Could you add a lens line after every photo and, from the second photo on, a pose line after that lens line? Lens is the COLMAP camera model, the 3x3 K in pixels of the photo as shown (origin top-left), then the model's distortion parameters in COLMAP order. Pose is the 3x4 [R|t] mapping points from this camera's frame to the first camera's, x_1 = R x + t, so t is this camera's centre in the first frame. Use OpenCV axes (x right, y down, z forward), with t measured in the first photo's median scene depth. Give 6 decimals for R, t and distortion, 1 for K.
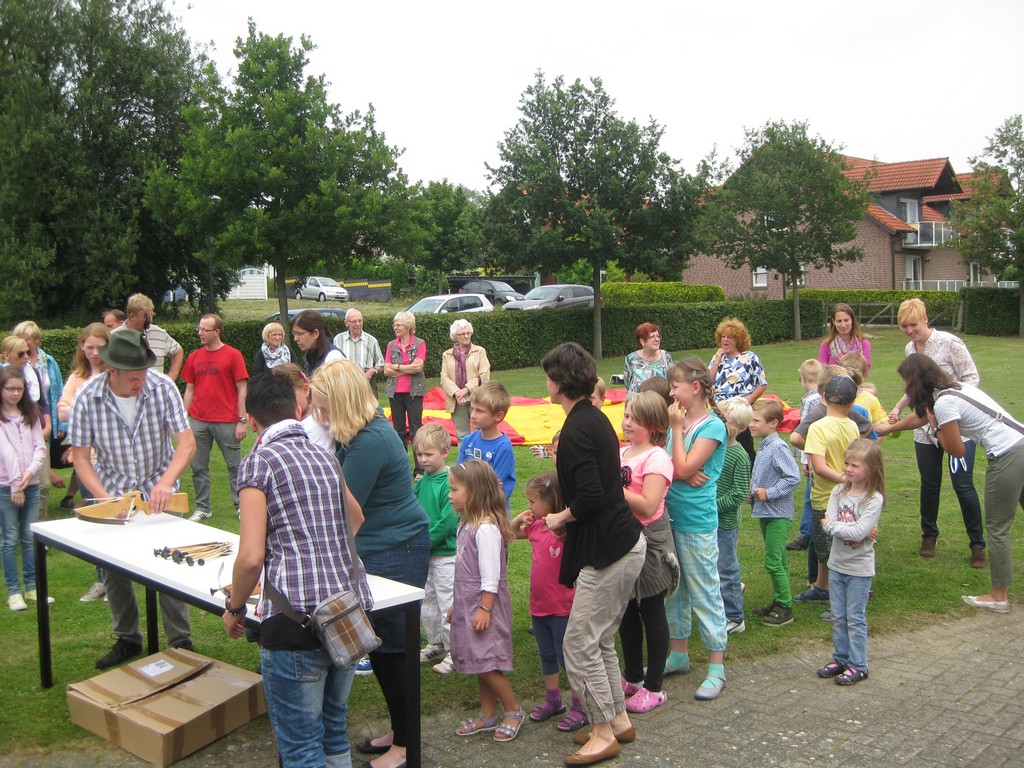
lens RADIAL K [[1117.0, 0, 512.0], [0, 1117.0, 384.0], [0, 0, 1]] dist [-0.180520, 0.147207]
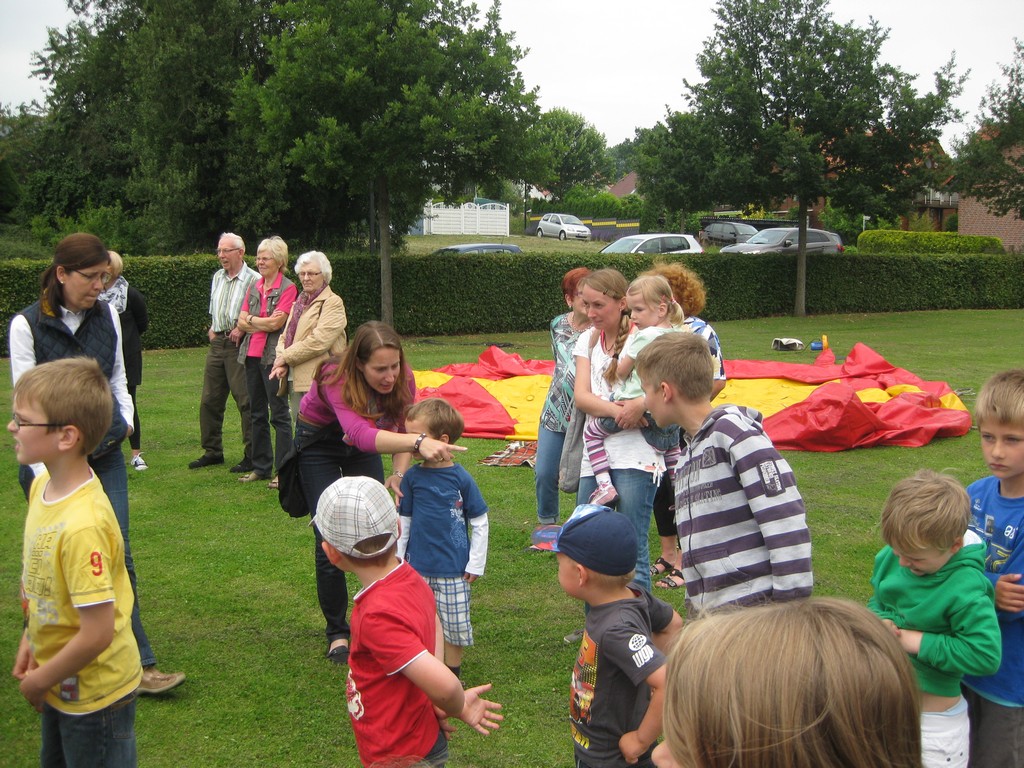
lens RADIAL K [[1117.0, 0, 512.0], [0, 1117.0, 384.0], [0, 0, 1]] dist [-0.180520, 0.147207]
pose [[0.963866, 0.059631, -0.259627, 0.089694], [-0.046401, 0.997307, 0.056797, -0.009005], [0.262314, -0.042697, 0.964037, 0.156403]]
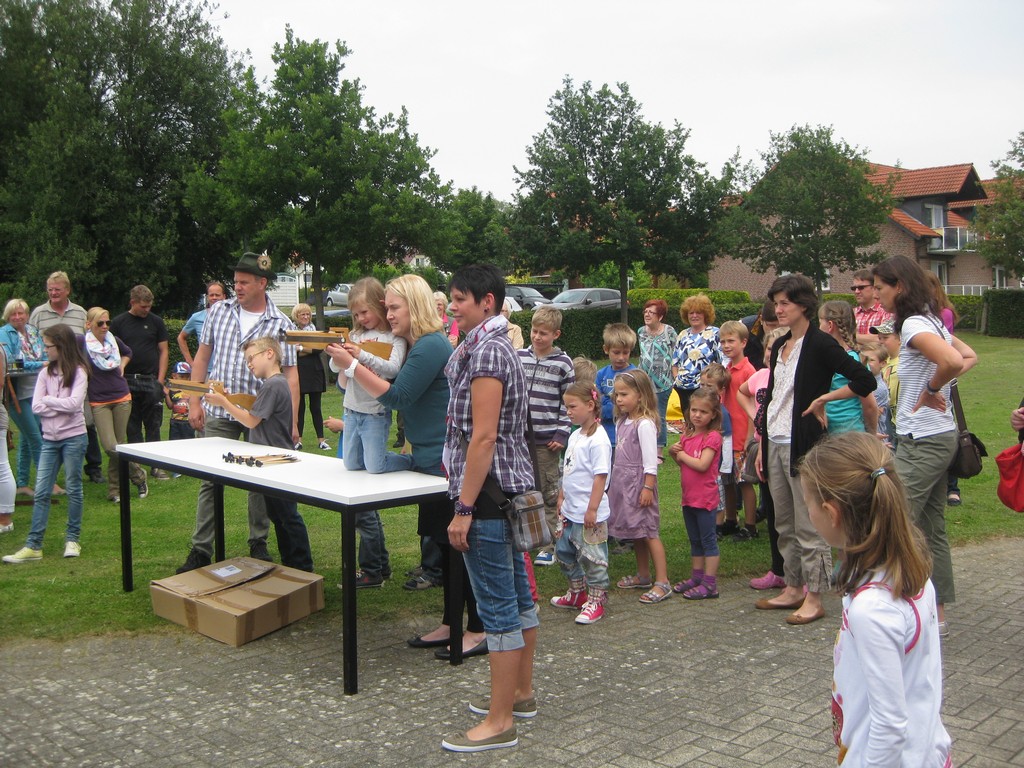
lens RADIAL K [[1117.0, 0, 512.0], [0, 1117.0, 384.0], [0, 0, 1]] dist [-0.180520, 0.147207]
pose [[0.999680, 0.000733, -0.025285, -0.000300], [-0.001014, 0.999938, -0.011110, 0.013267], [0.025276, 0.011132, 0.999619, -0.022929]]
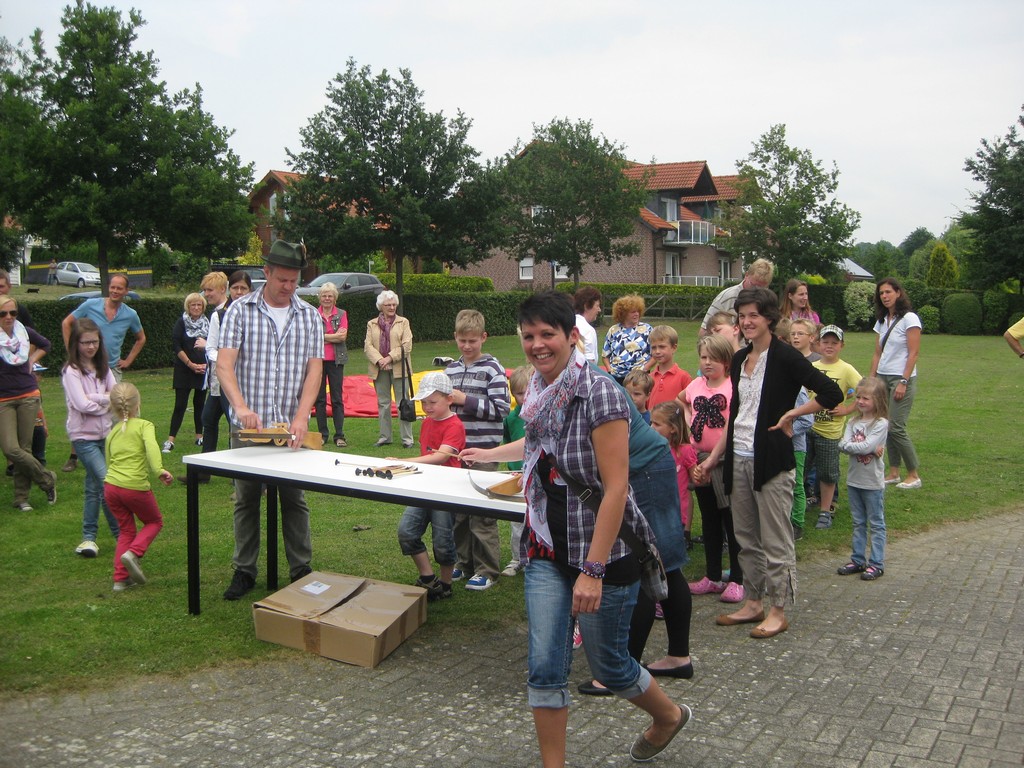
lens RADIAL K [[1117.0, 0, 512.0], [0, 1117.0, 384.0], [0, 0, 1]] dist [-0.180520, 0.147207]
pose [[0.971819, 0.000935, 0.235727, -0.066192], [-0.002105, 0.999987, 0.004710, 0.009090], [-0.235719, -0.005074, 0.971808, -0.017470]]
